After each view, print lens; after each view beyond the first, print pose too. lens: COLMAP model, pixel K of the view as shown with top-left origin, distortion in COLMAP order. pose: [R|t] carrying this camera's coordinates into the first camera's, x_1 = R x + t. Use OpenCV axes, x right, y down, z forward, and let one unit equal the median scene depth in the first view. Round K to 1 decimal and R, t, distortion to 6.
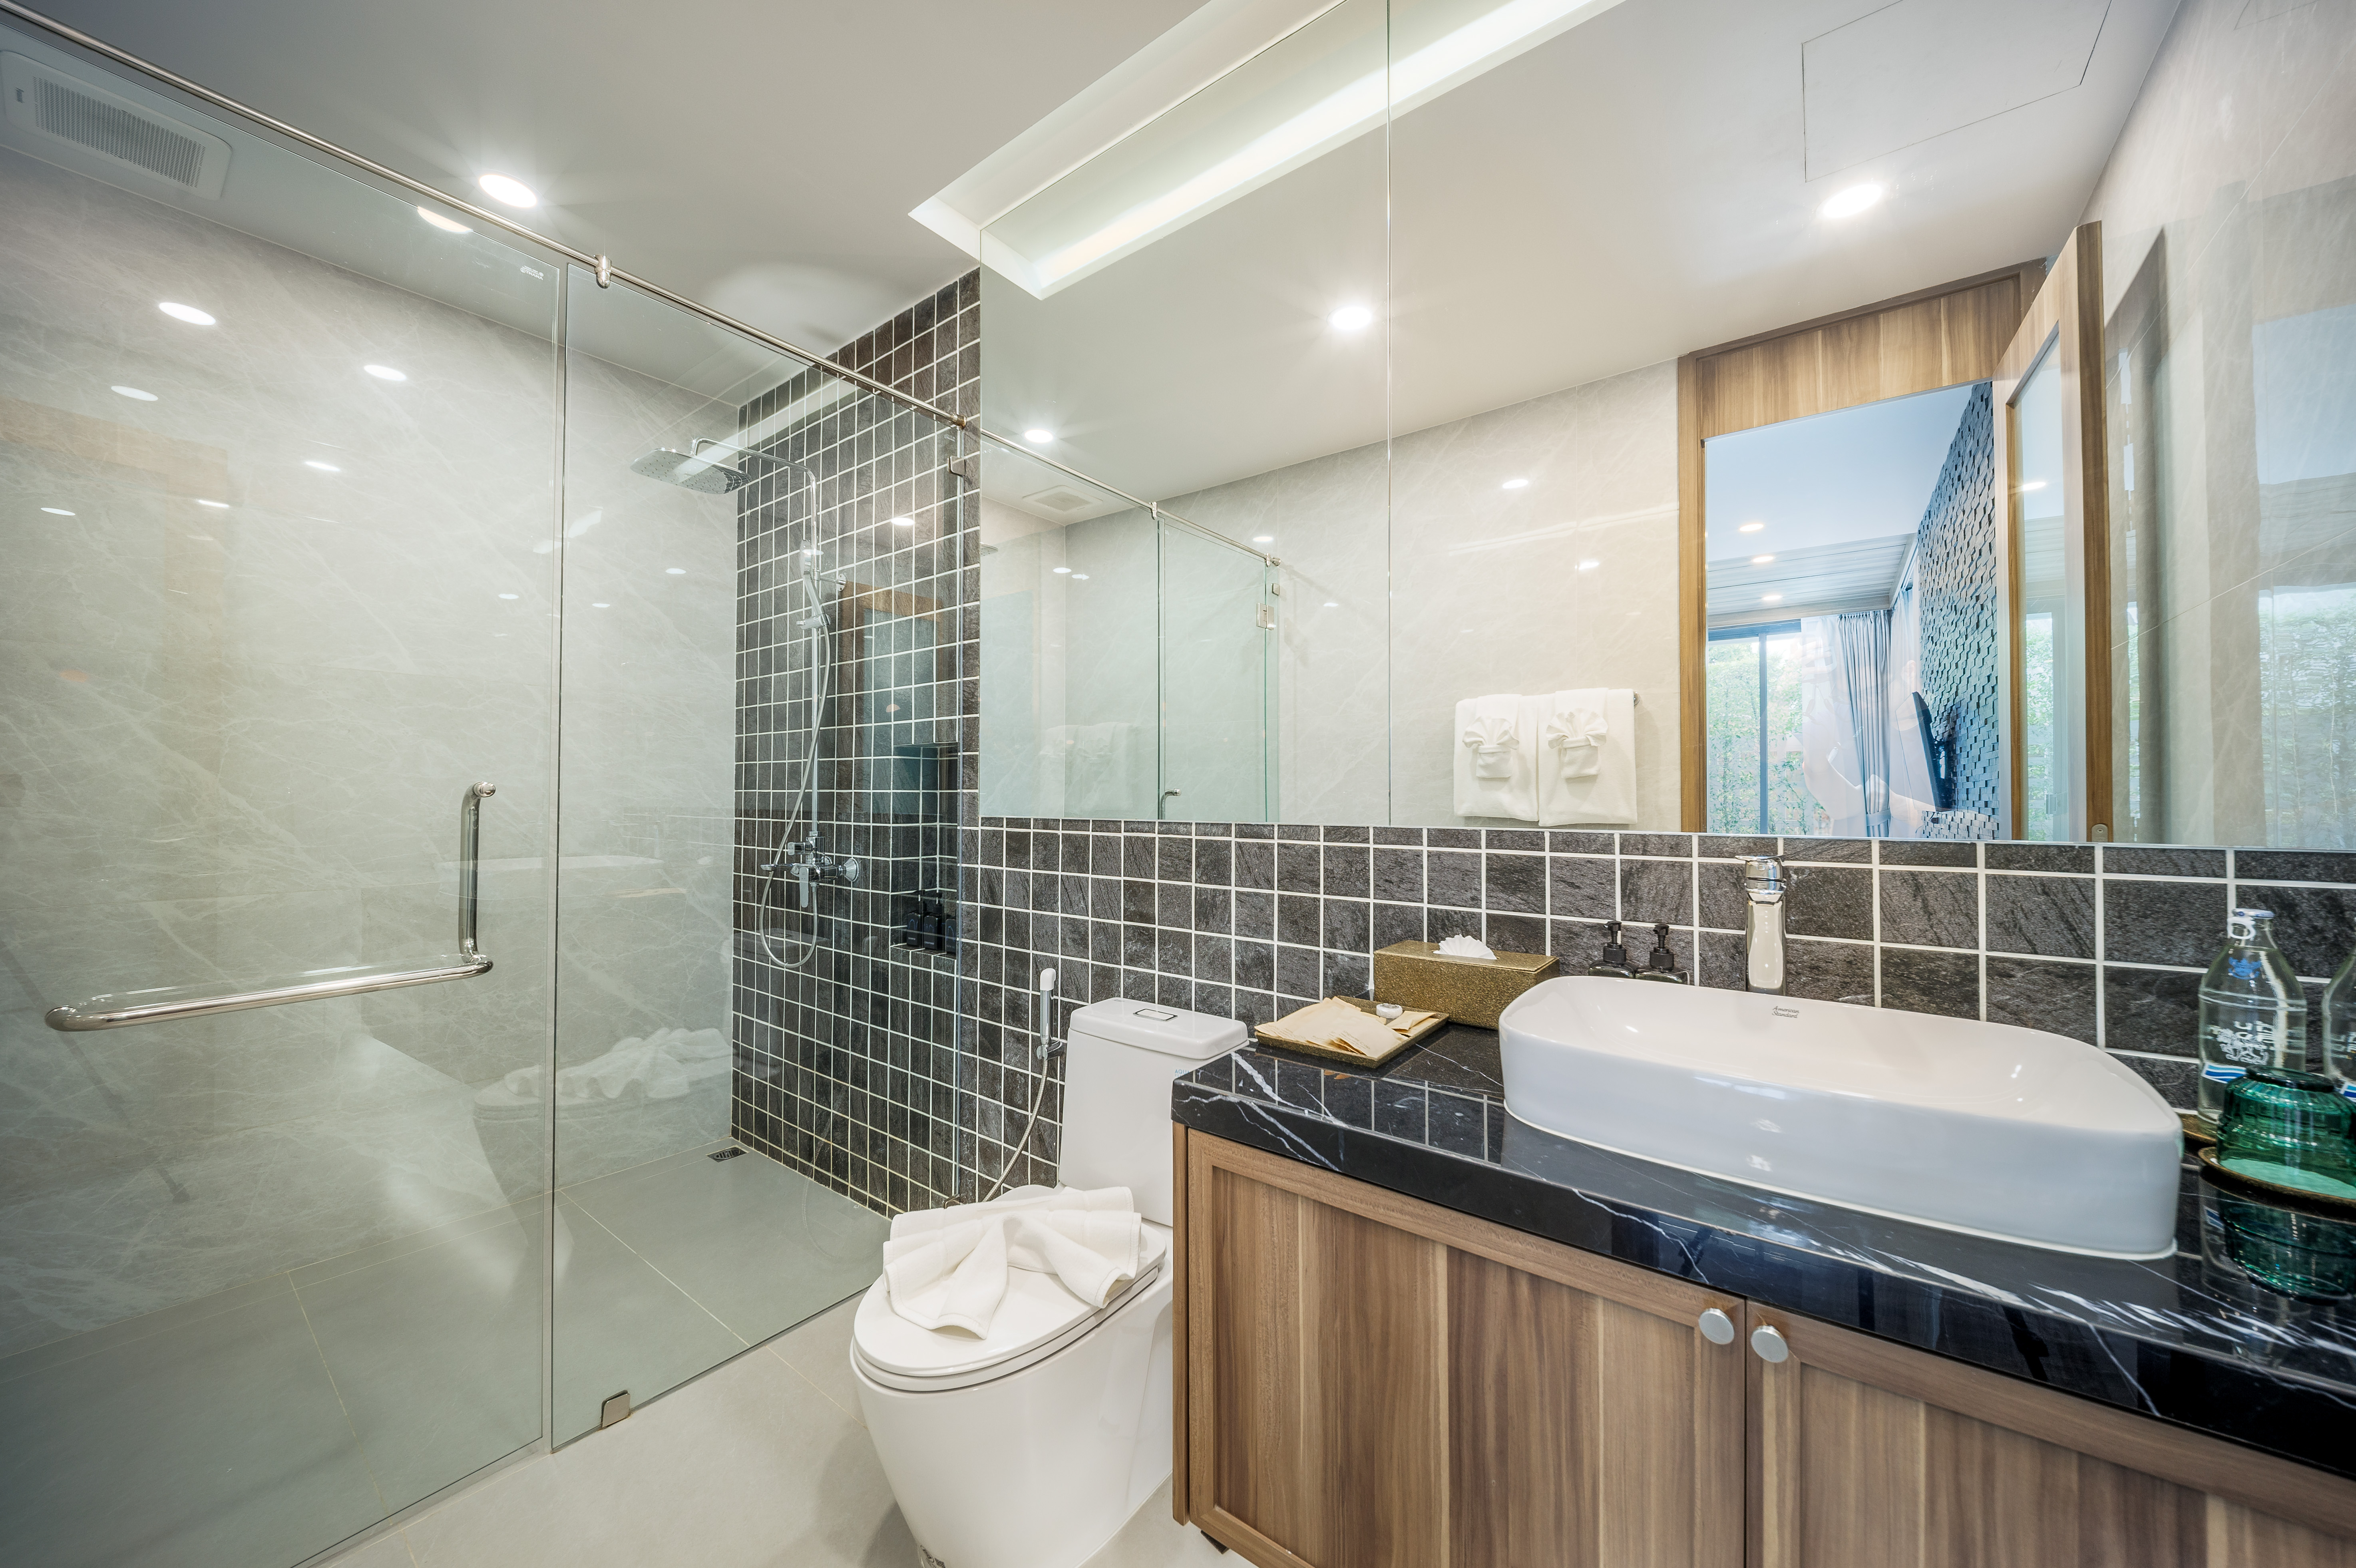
lens RADIAL K [[826.9, 0, 1171.2], [0, 826.9, 777.8], [0, 0, 1]] dist [-0.000738, -0.000019]
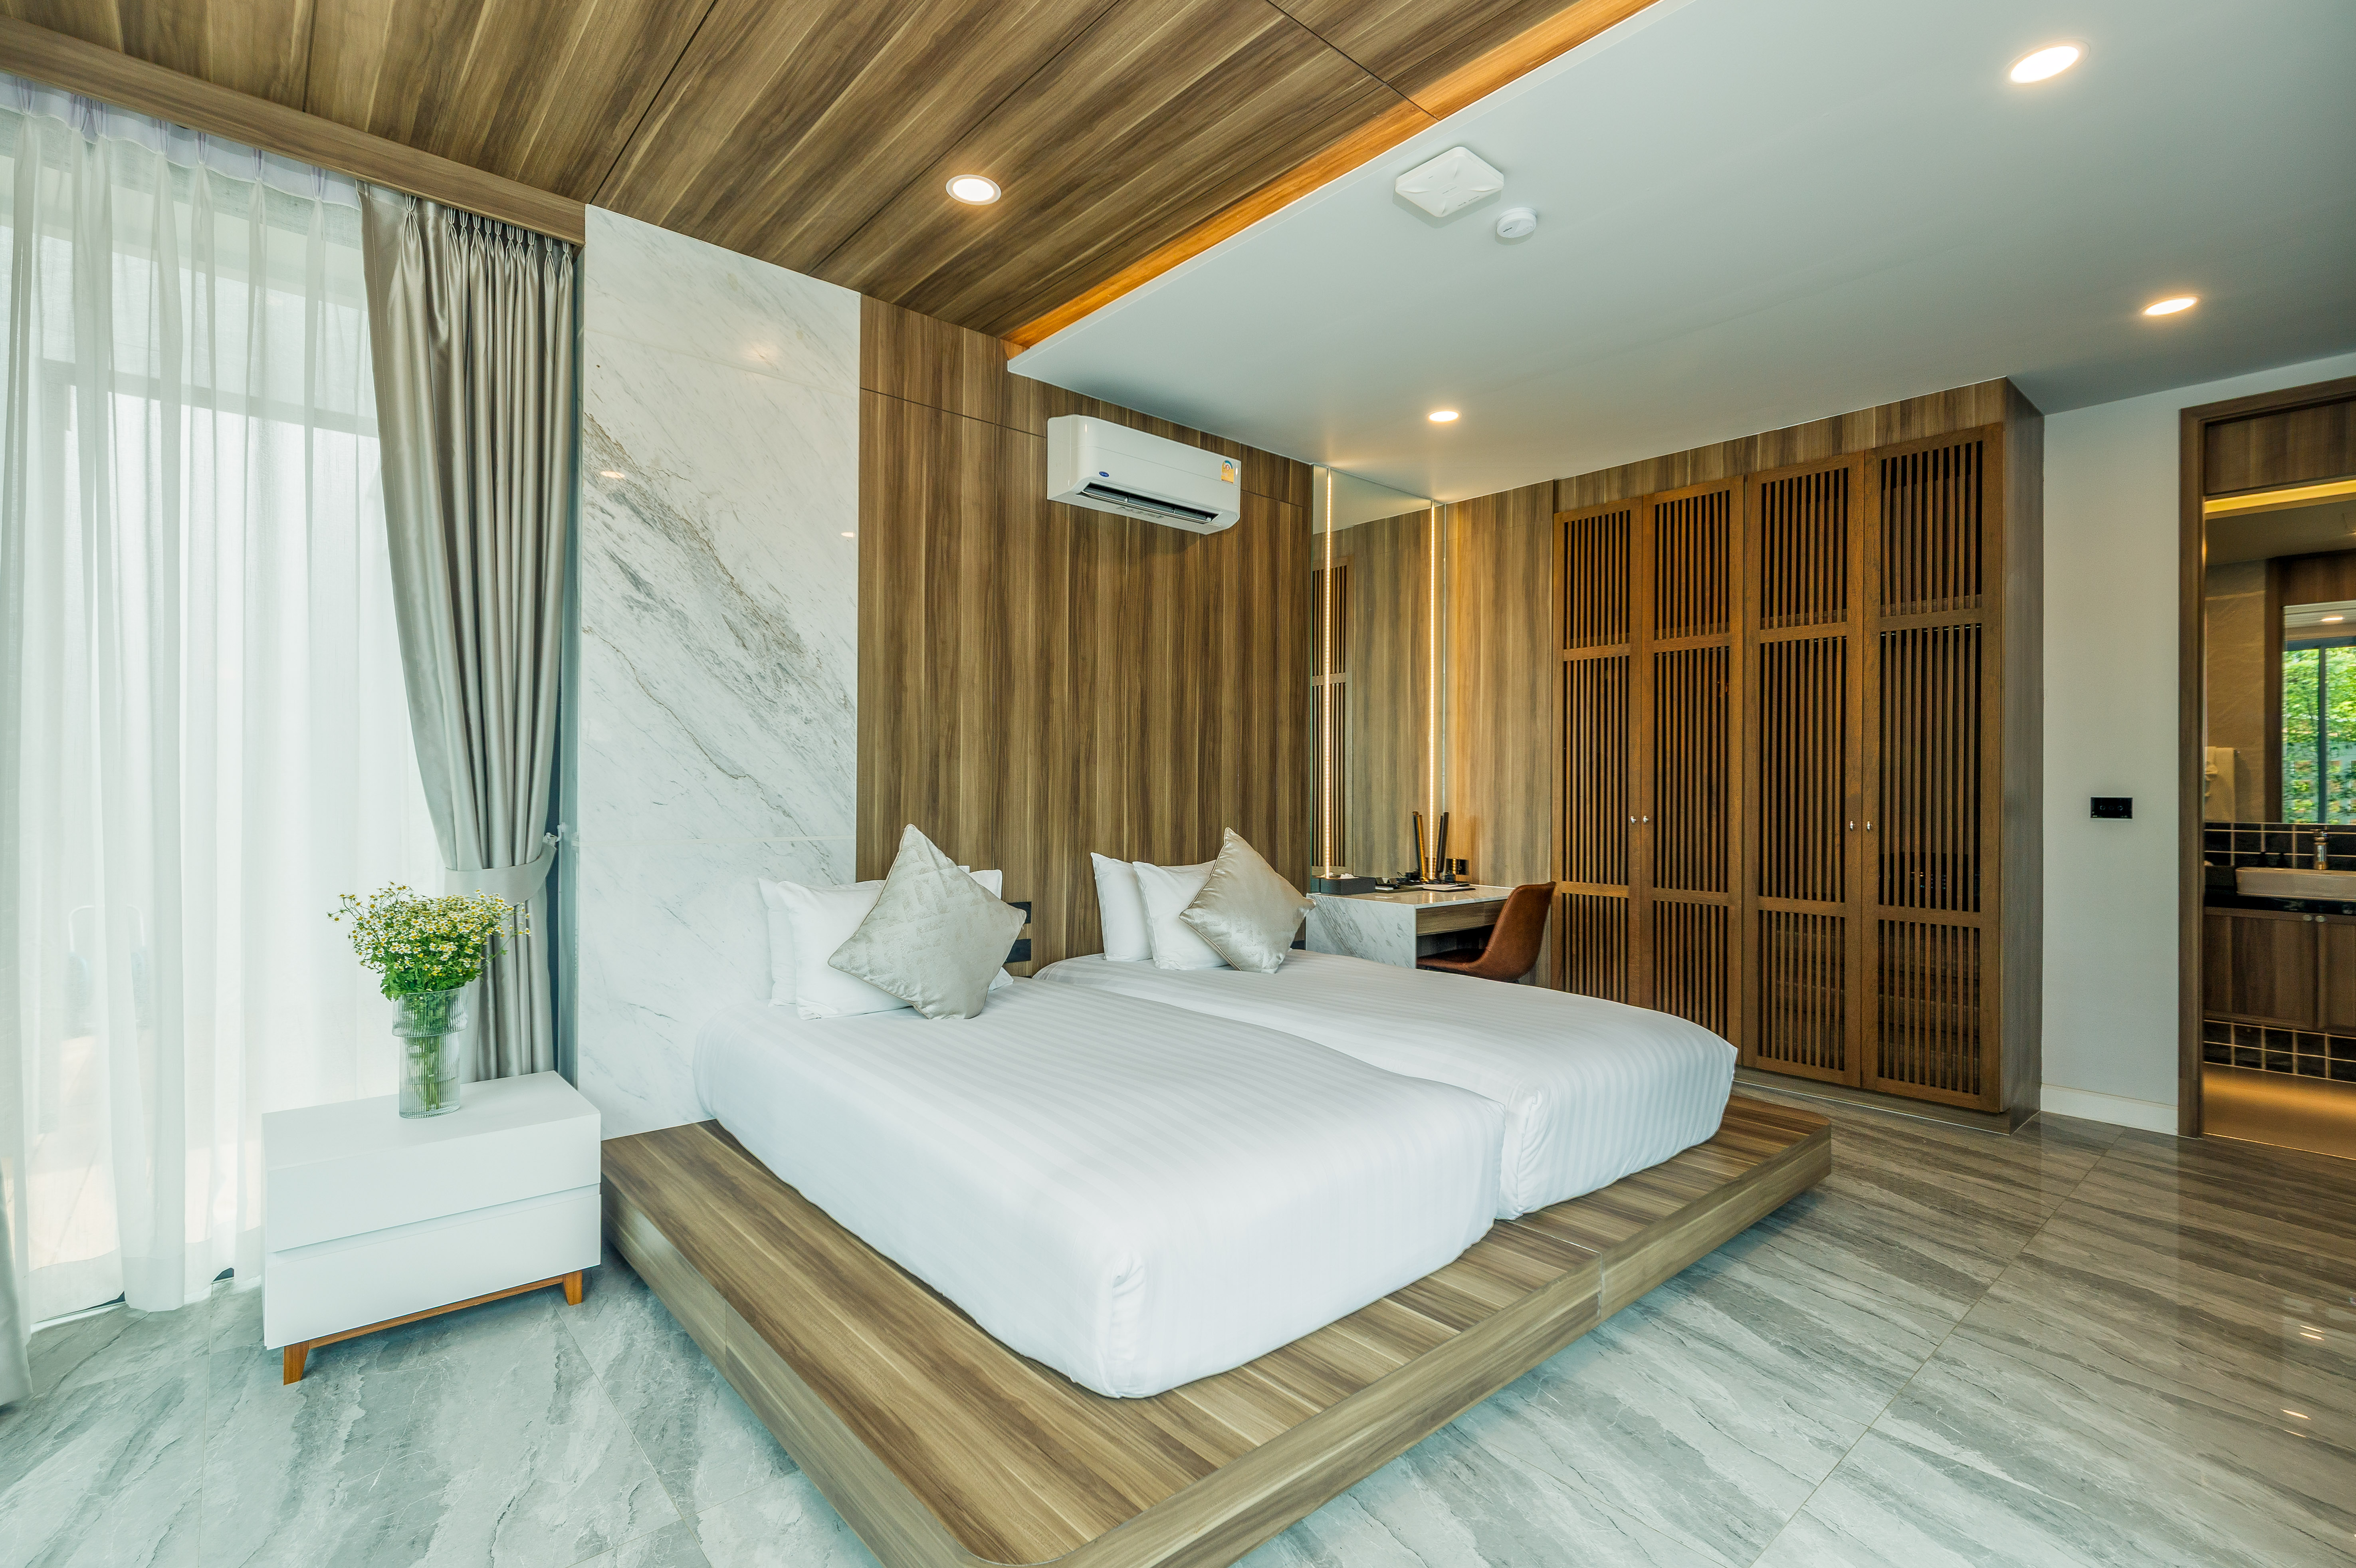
lens RADIAL K [[1078.2, 0, 1184.9], [0, 1078.2, 796.2], [0, 0, 1]] dist [-0.002047, -0.000553]
pose [[0.981610, -0.000232, -0.190899, -2.643493], [0.003402, 0.999862, 0.016279, -0.112407], [0.190869, -0.016629, 0.981475, -3.700865]]
